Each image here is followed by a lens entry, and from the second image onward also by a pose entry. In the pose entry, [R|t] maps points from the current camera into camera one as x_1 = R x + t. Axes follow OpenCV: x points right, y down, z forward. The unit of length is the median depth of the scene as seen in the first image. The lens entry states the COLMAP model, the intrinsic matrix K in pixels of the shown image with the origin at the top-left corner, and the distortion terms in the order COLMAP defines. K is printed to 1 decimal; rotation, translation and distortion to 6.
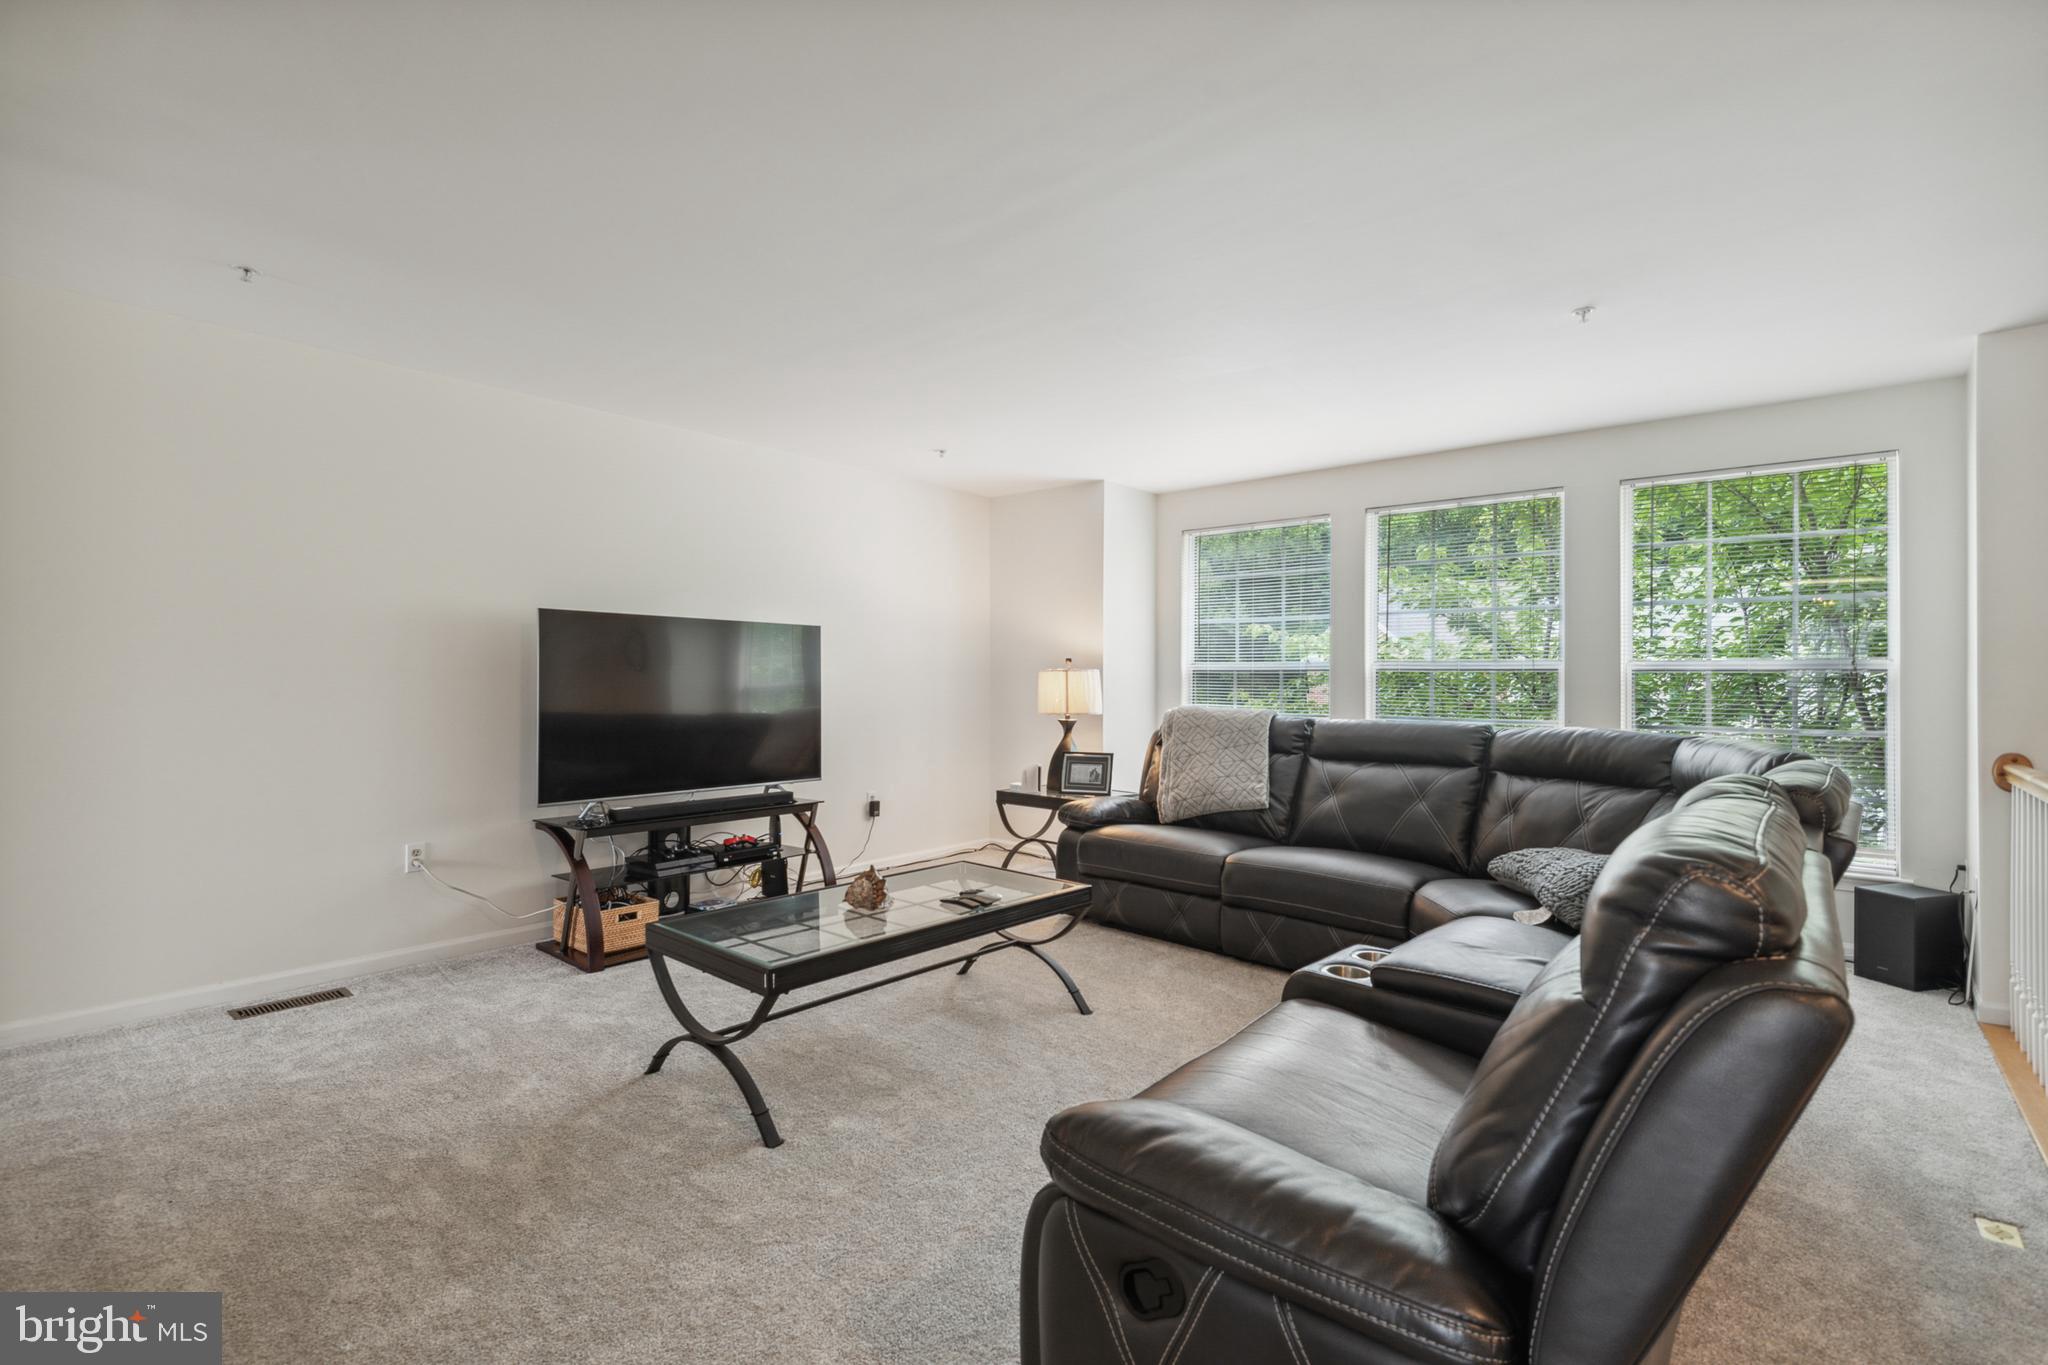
lens RADIAL K [[942.5, 0, 1030.5], [0, 942.5, 671.4], [0, 0, 1]] dist [0.016627, -0.000382]
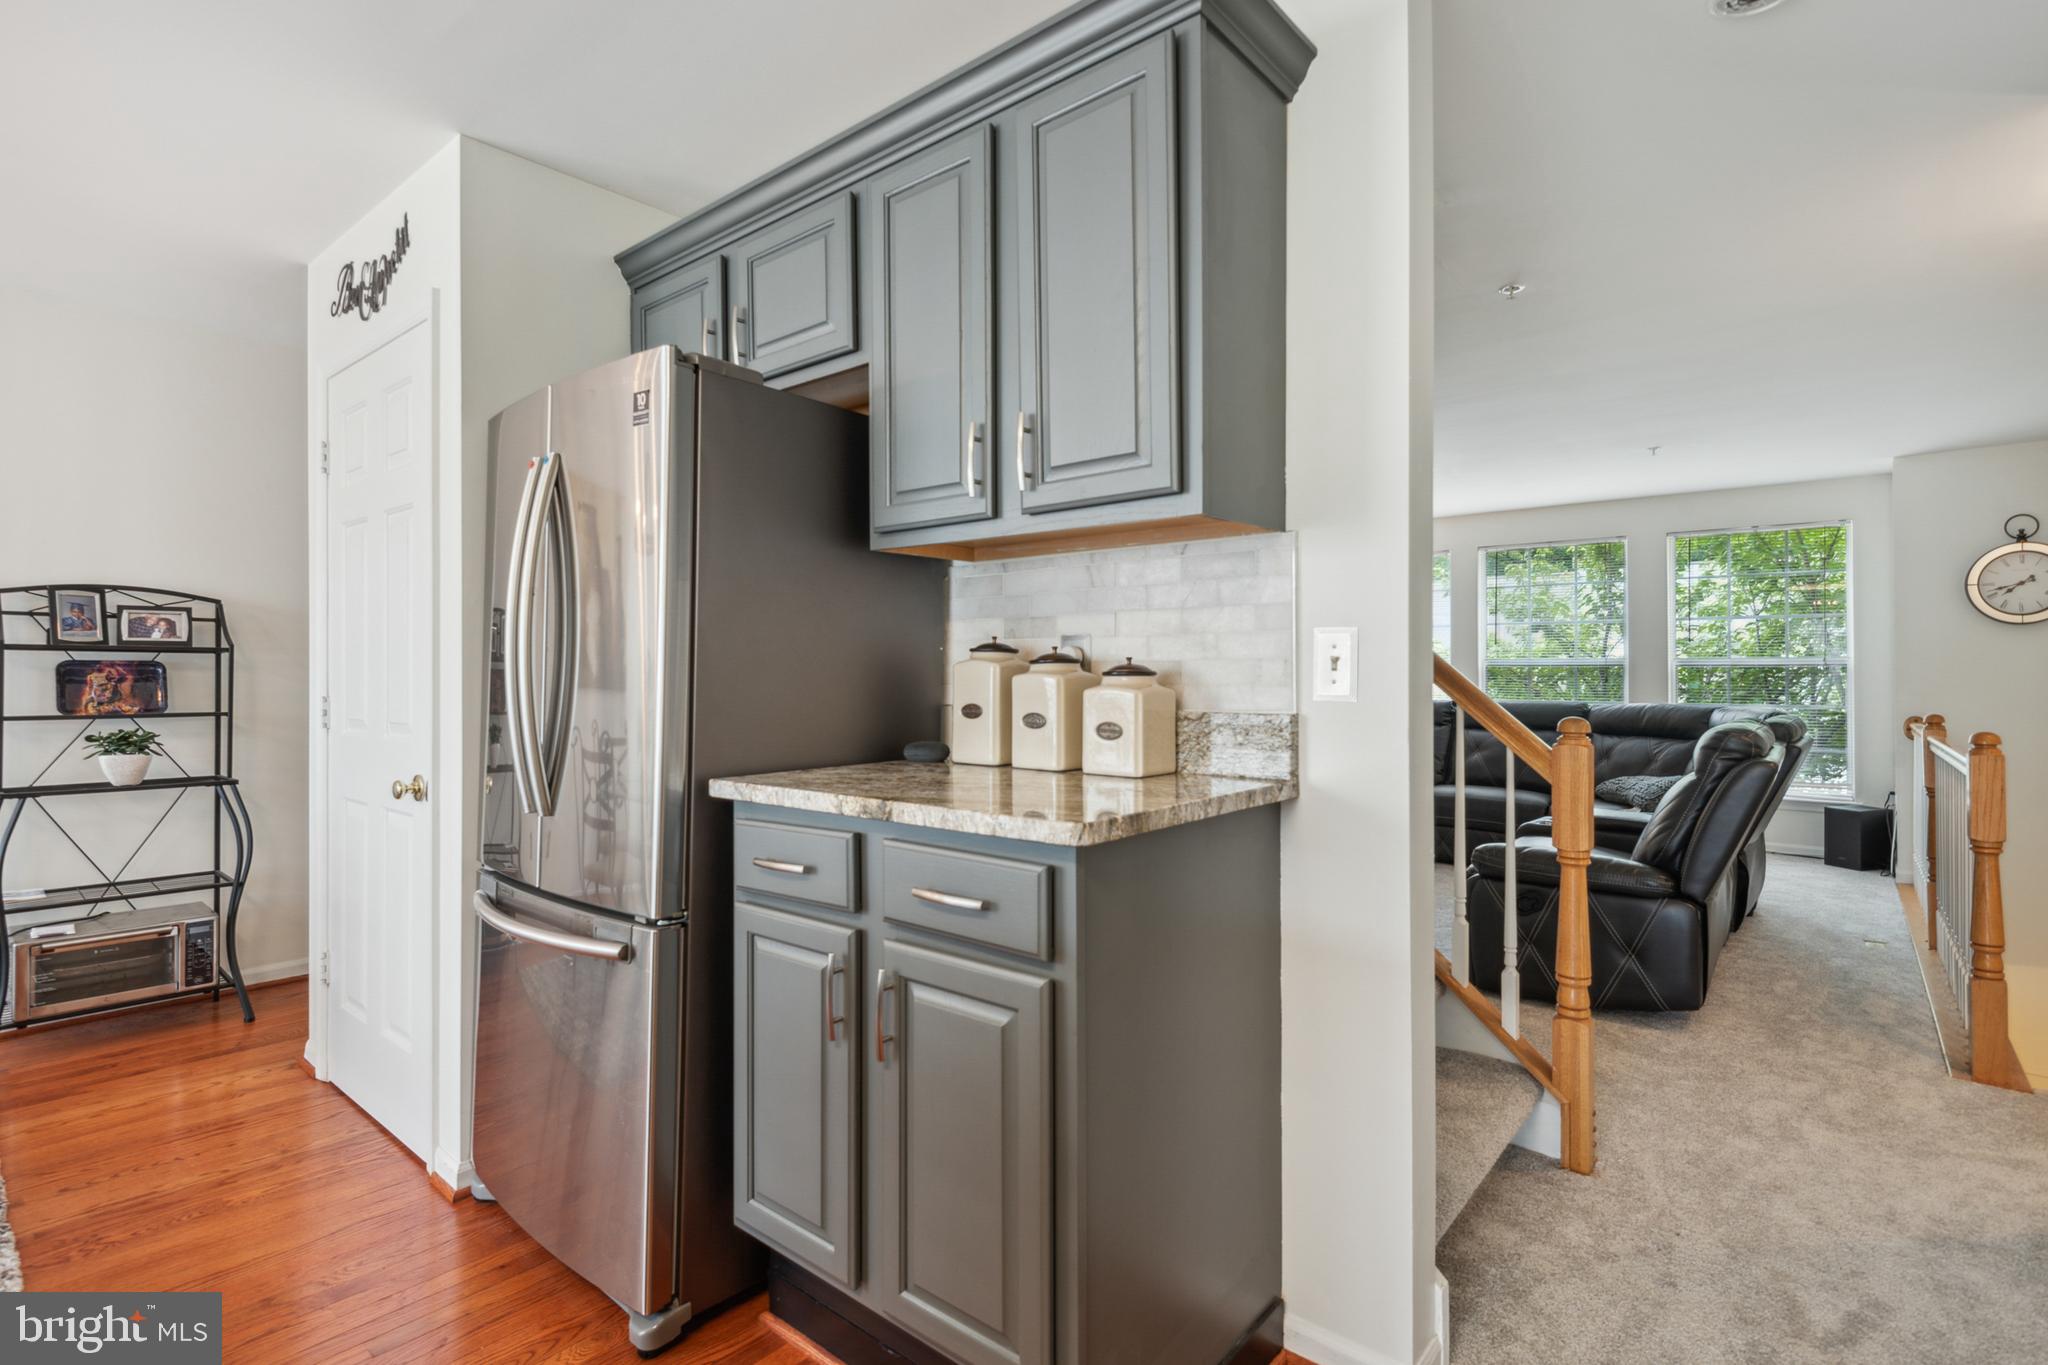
lens RADIAL K [[990.5, 0, 1015.7], [0, 990.5, 654.2], [0, 0, 1]] dist [0.000692, -0.000209]
pose [[0.999998, -0.001933, 0.000010, -0.444482], [0.001933, 0.999945, -0.010311, -0.005230], [0.000010, 0.010311, 0.999947, -0.605556]]
